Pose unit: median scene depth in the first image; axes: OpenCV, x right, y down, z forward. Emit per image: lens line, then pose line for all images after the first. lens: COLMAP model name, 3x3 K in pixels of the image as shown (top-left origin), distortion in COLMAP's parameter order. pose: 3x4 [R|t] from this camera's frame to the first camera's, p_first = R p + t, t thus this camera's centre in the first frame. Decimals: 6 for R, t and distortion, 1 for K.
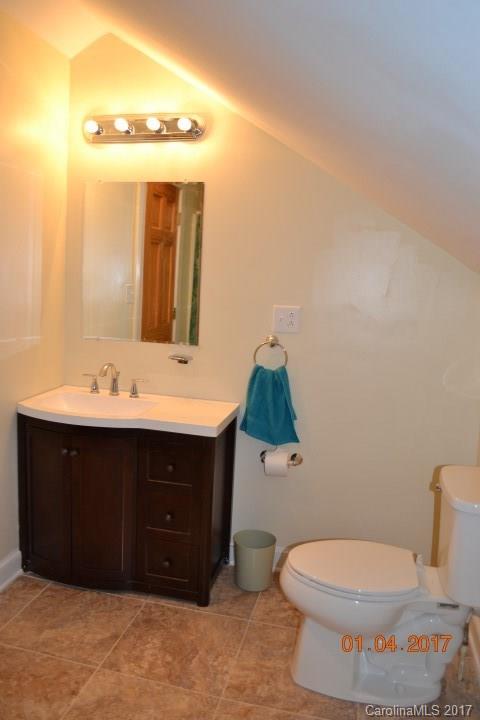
lens RADIAL K [[575.0, 0, 240.0], [0, 575.0, 360.0], [0, 0, 1]] dist [-0.066489, -0.002324]
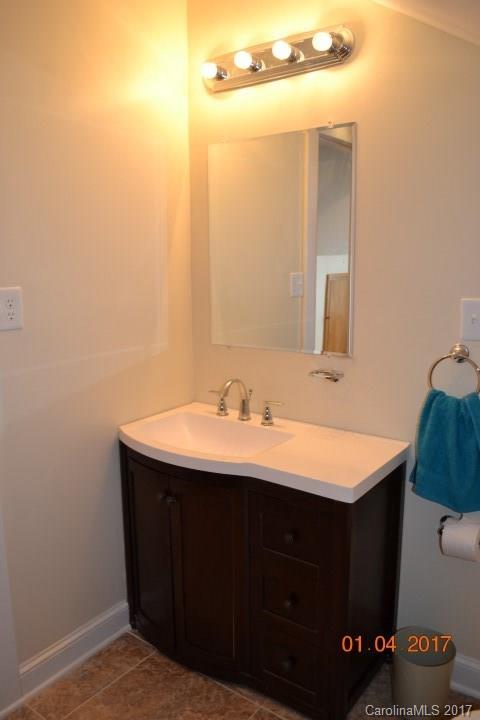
lens RADIAL K [[575.0, 0, 240.0], [0, 575.0, 360.0], [0, 0, 1]] dist [-0.066489, -0.002324]
pose [[0.913787, 0.016765, -0.405848, 0.092422], [-0.007468, 0.999672, 0.024480, -0.039967], [0.406126, -0.019338, 0.913613, 0.313447]]
